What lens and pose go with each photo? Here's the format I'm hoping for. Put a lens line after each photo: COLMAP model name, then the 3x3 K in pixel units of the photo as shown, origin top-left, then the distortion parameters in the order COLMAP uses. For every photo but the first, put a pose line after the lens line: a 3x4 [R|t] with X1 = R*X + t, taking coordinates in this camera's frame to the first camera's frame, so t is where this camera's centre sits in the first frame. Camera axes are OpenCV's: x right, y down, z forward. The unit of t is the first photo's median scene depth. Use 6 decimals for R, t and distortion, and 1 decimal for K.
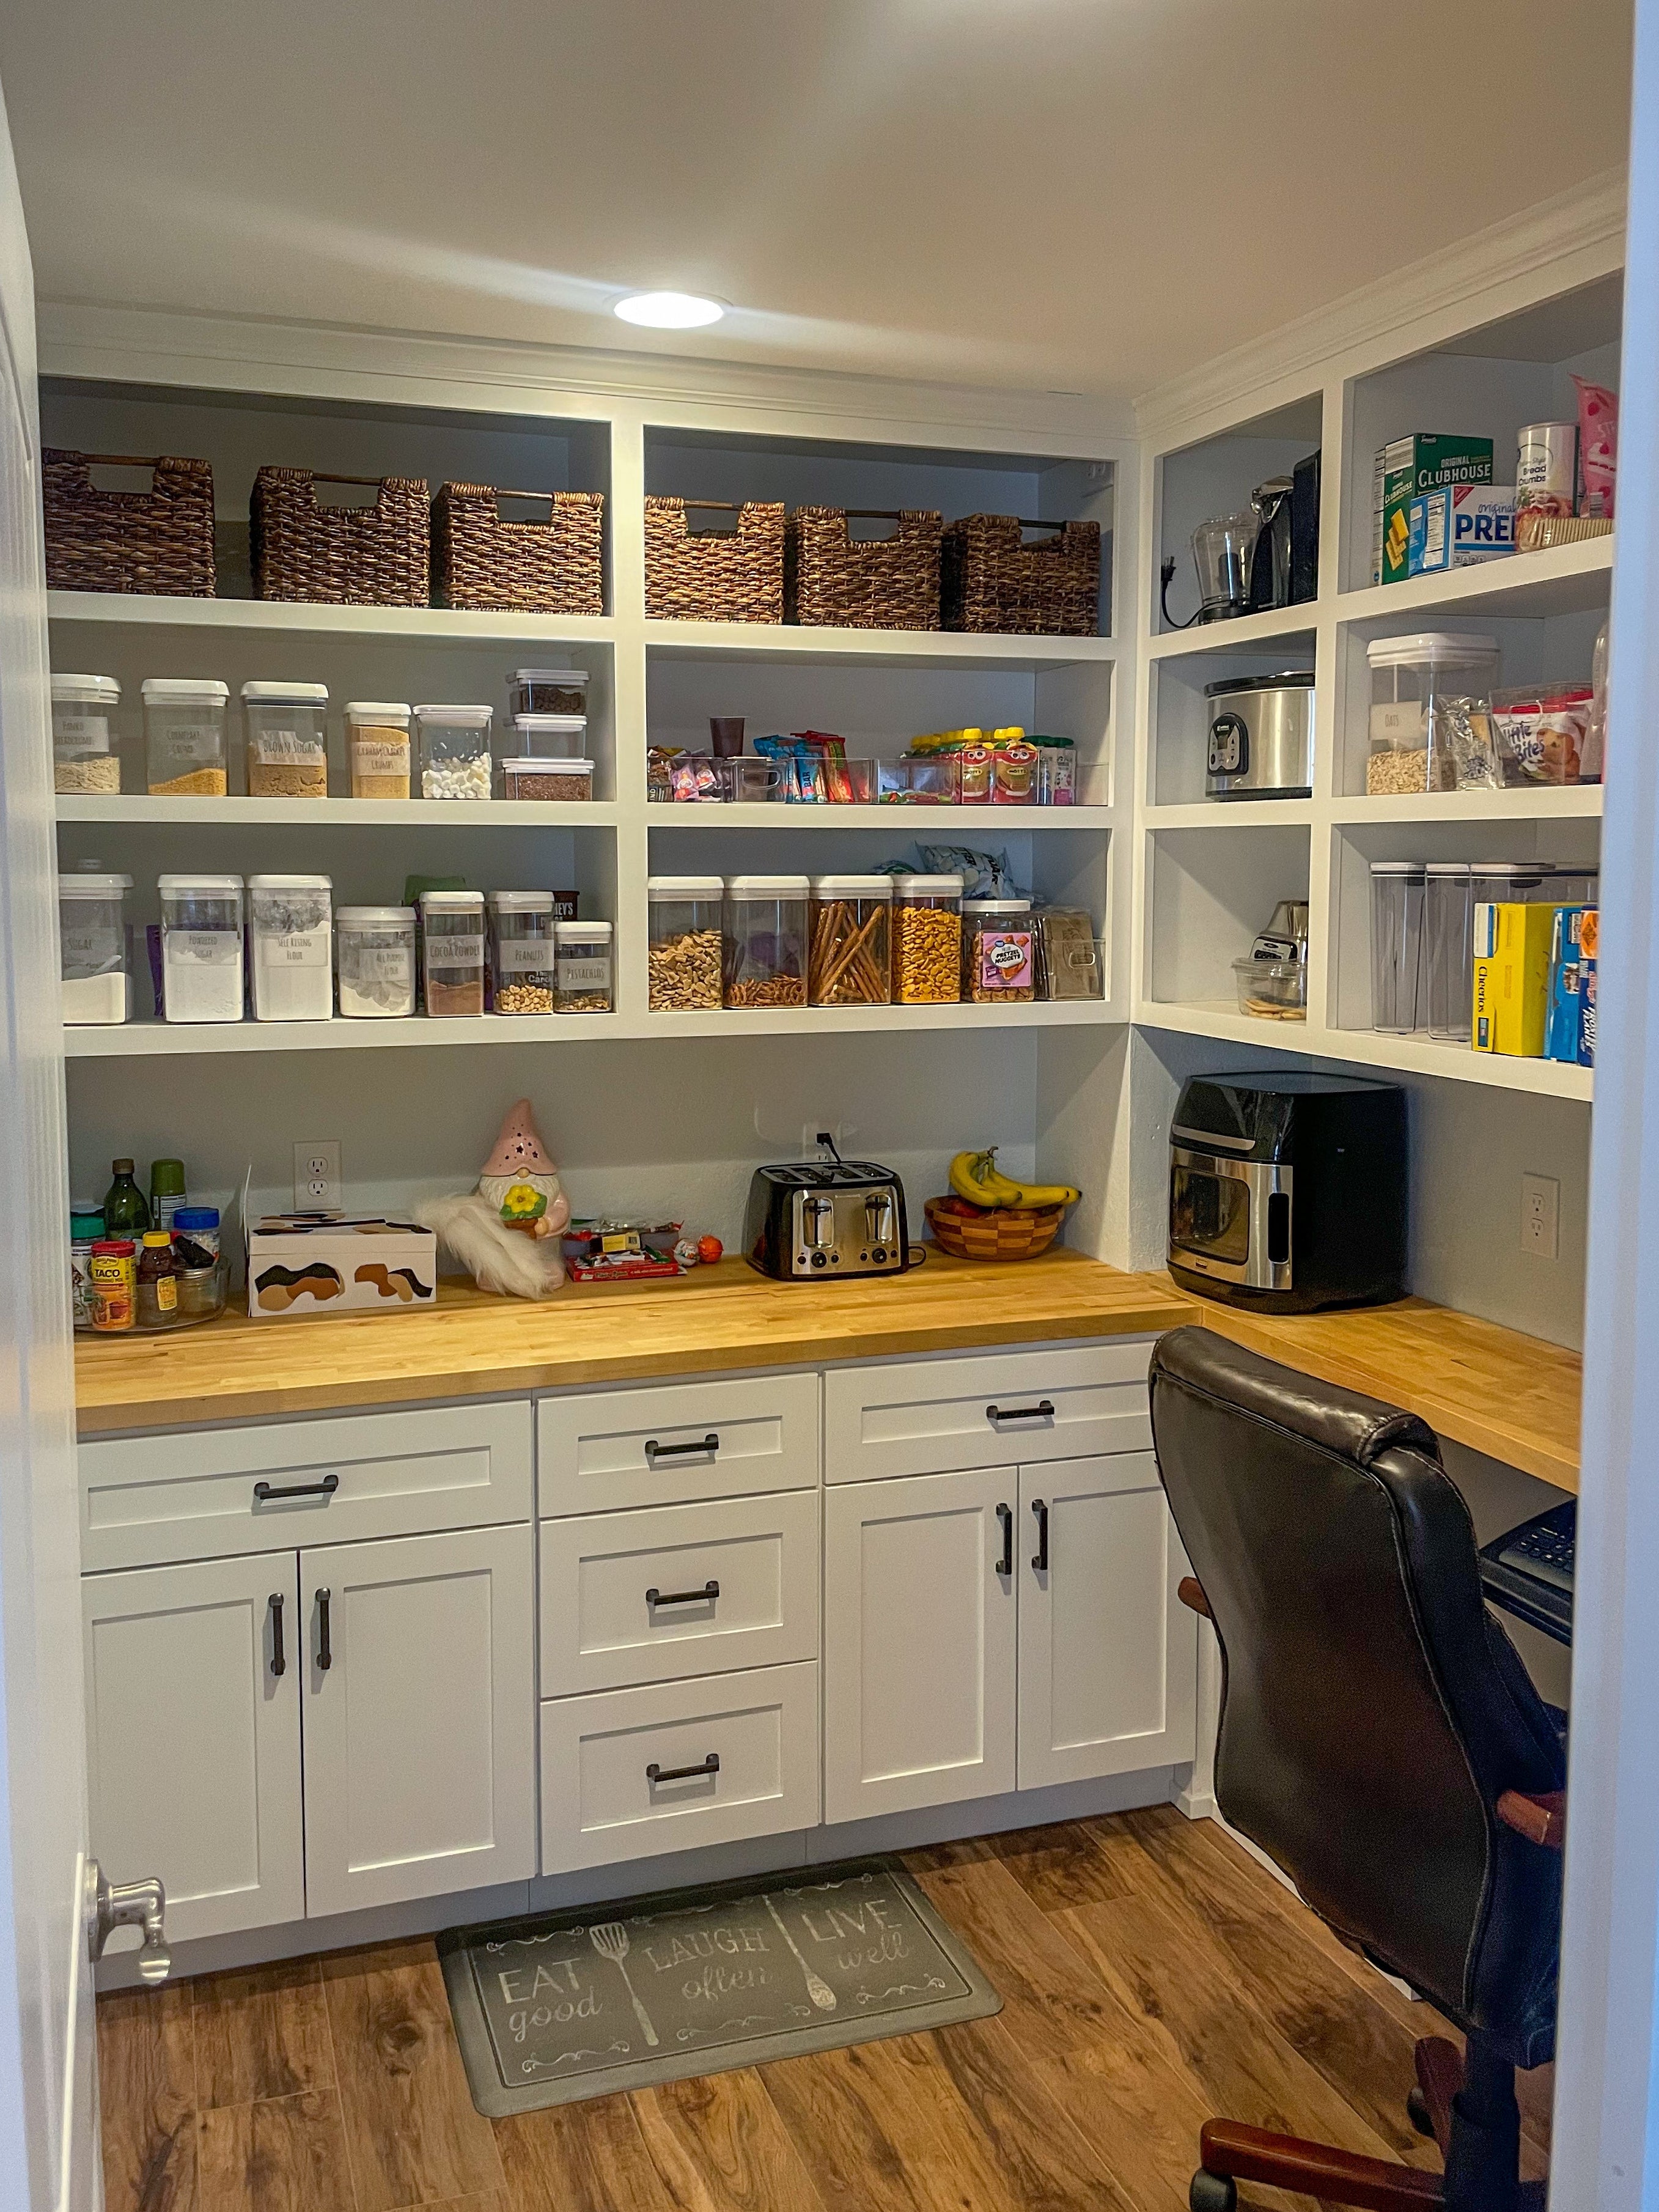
lens RADIAL K [[1858.4, 0, 806.0], [0, 1858.4, 1037.3], [0, 0, 1]] dist [0.109790, -0.167823]
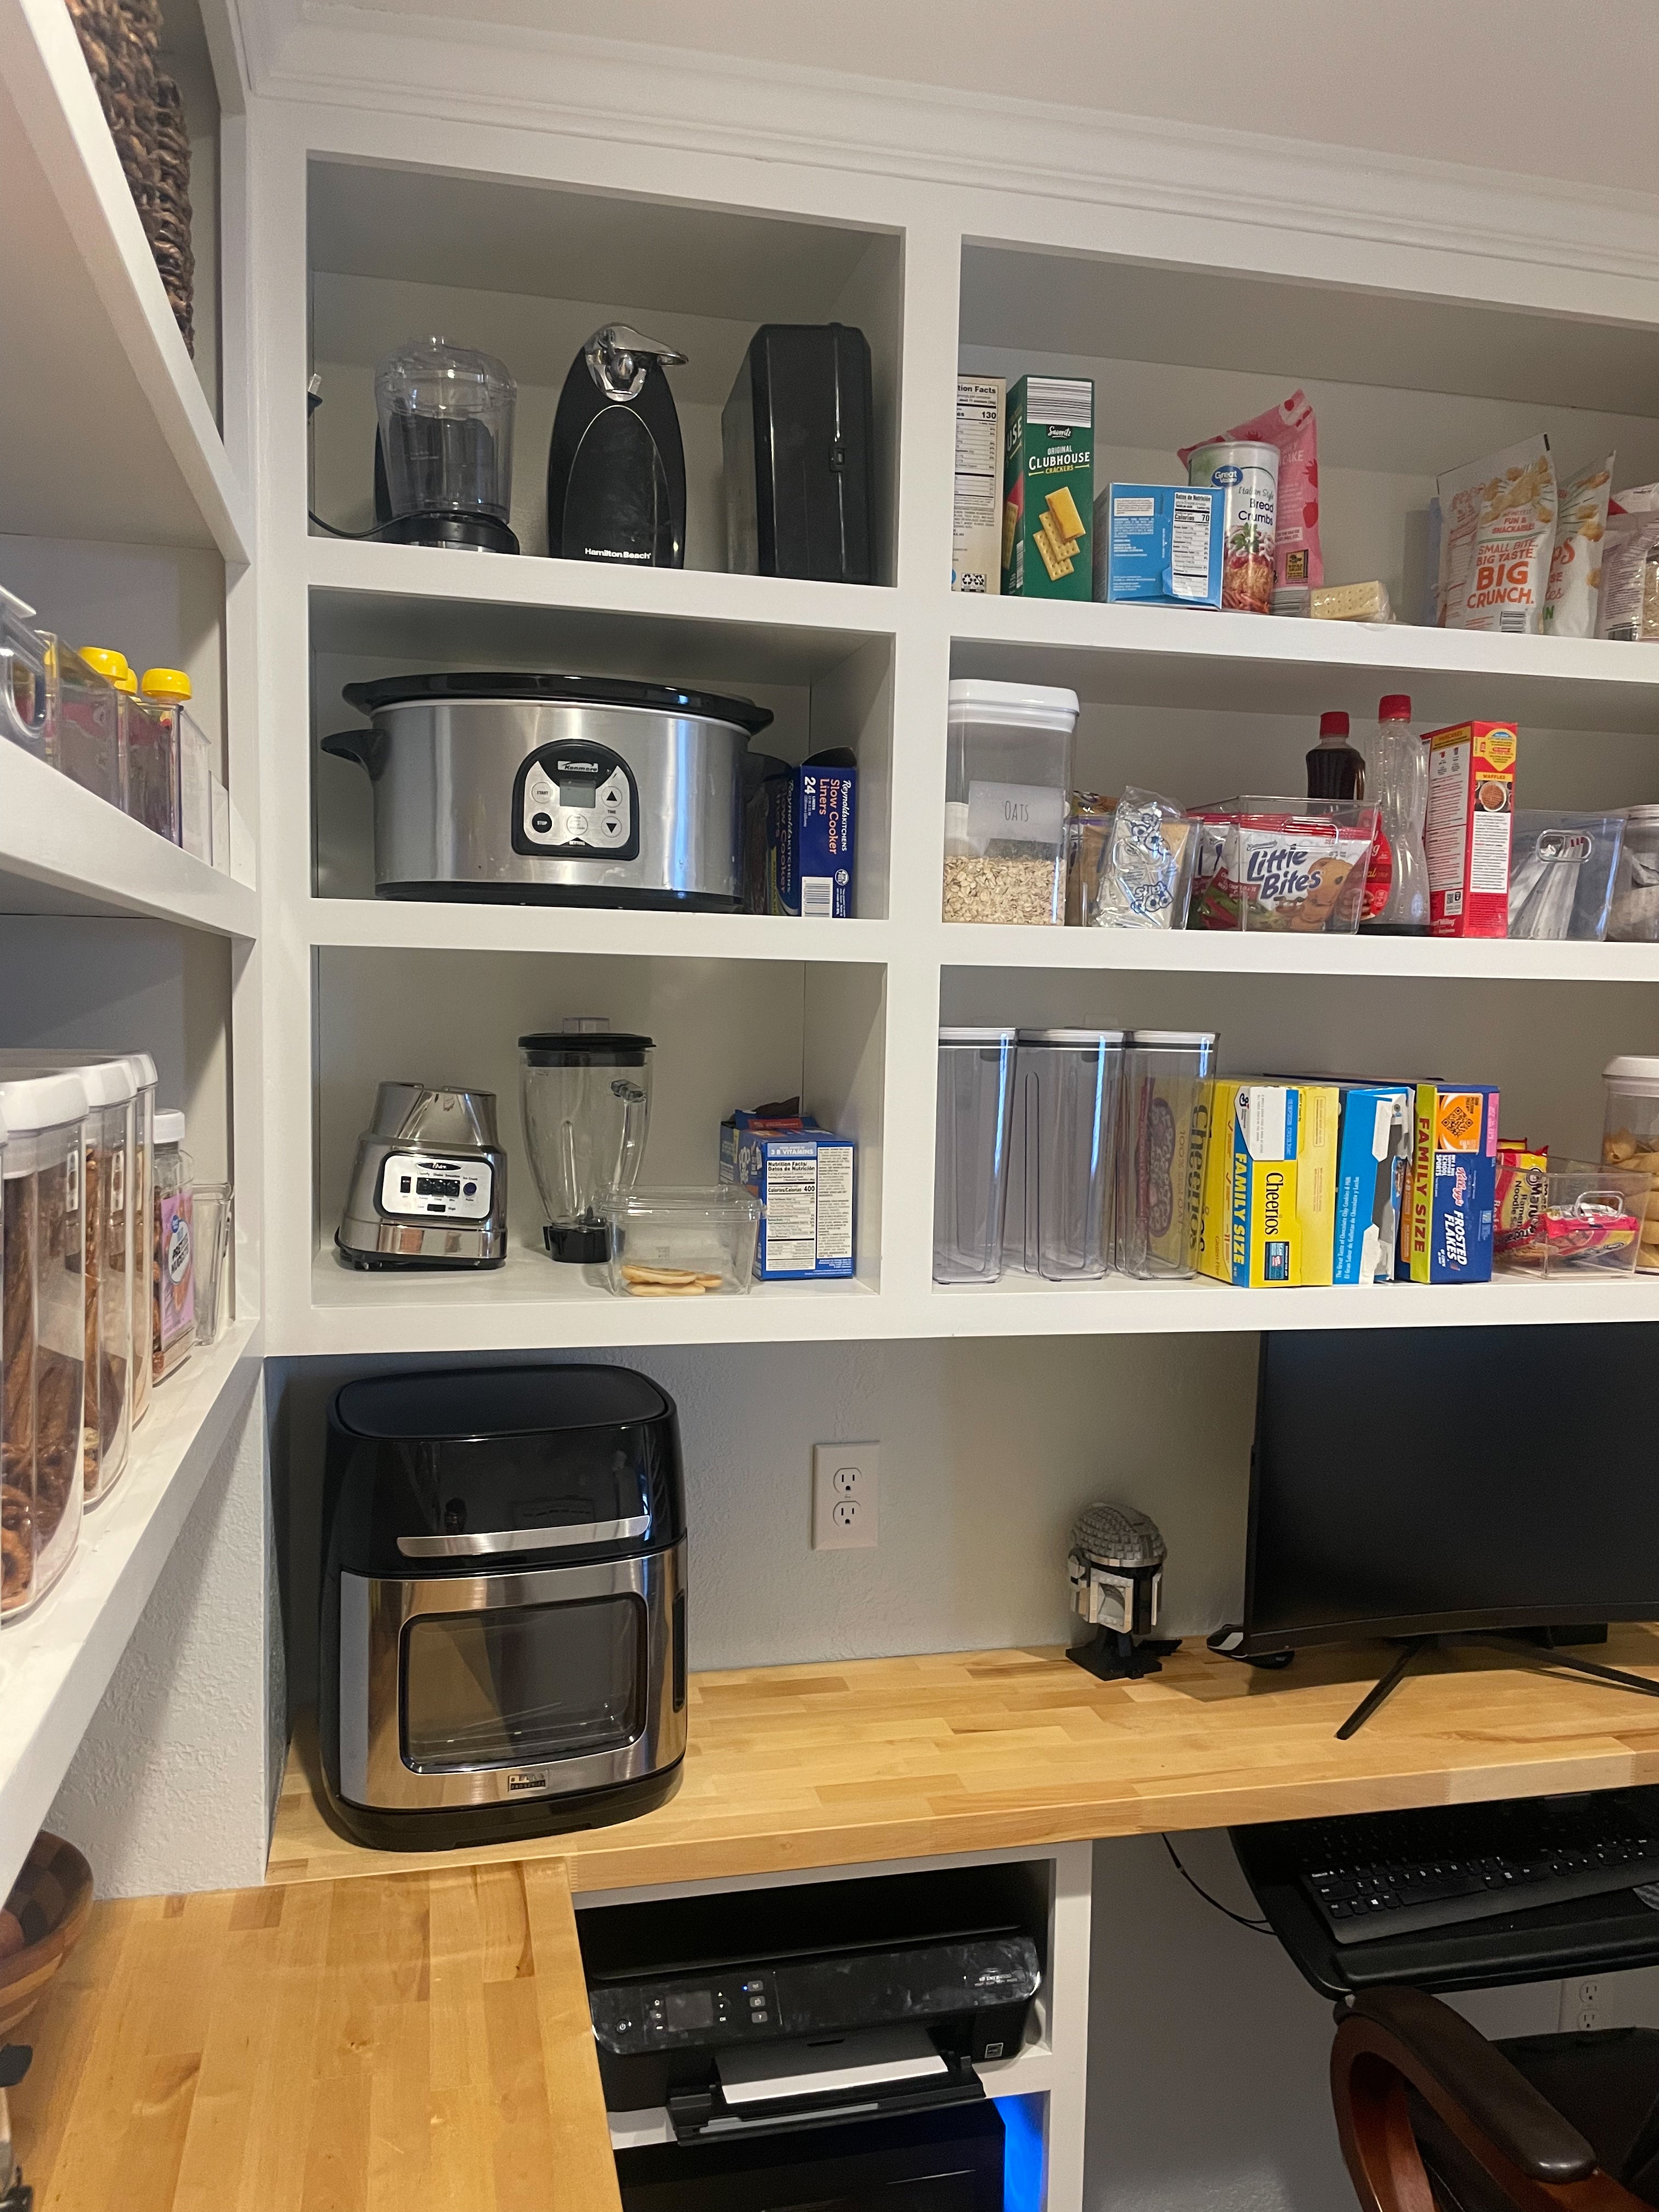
lens RADIAL K [[1688.2, 0, 835.7], [0, 1688.2, 1126.3], [0, 0, 1]] dist [0.087647, -0.120672]
pose [[0.100230, -0.070410, 0.992470, -0.255600], [0.075751, 0.995138, 0.062949, -0.089752], [-0.992076, 0.068871, 0.105076, 0.894706]]
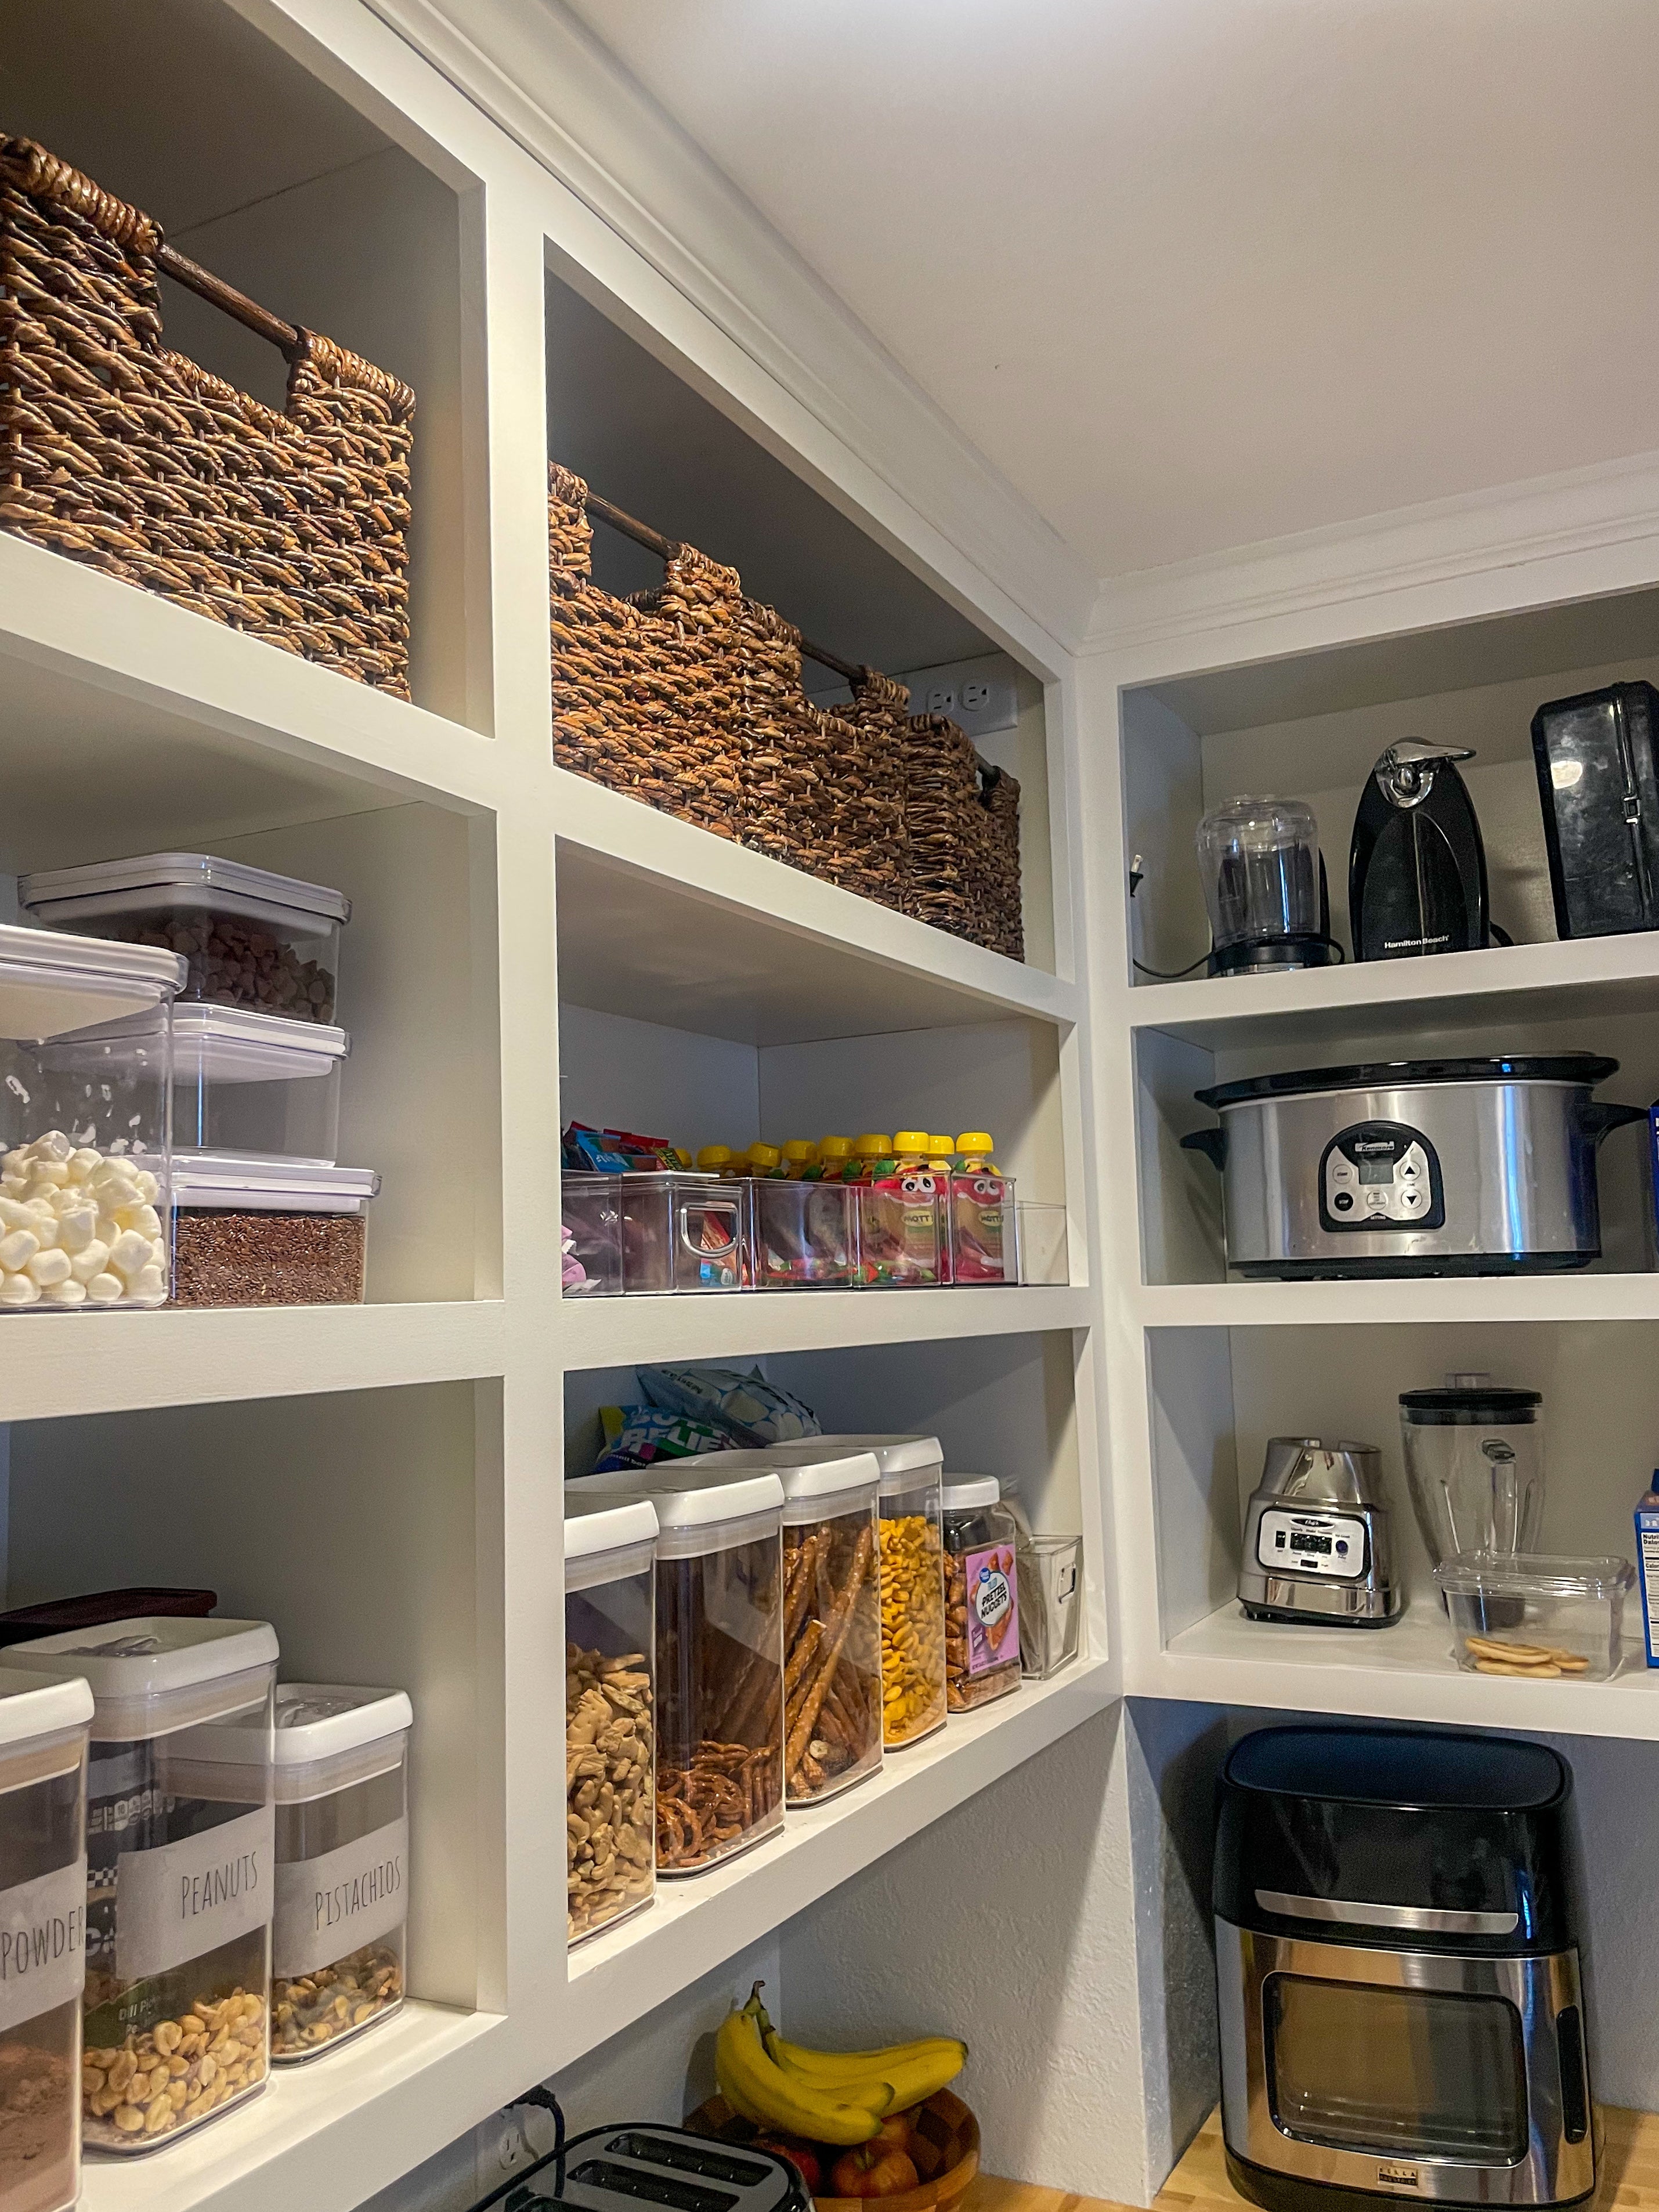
lens RADIAL K [[1772.7, 0, 839.8], [0, 1772.7, 1118.9], [0, 0, 1]] dist [0.082493, -0.122906]
pose [[0.724539, 0.047421, 0.687601, -0.264508], [0.095397, 0.981129, -0.168185, -0.099750], [-0.682600, 0.187451, 0.706342, 0.738317]]
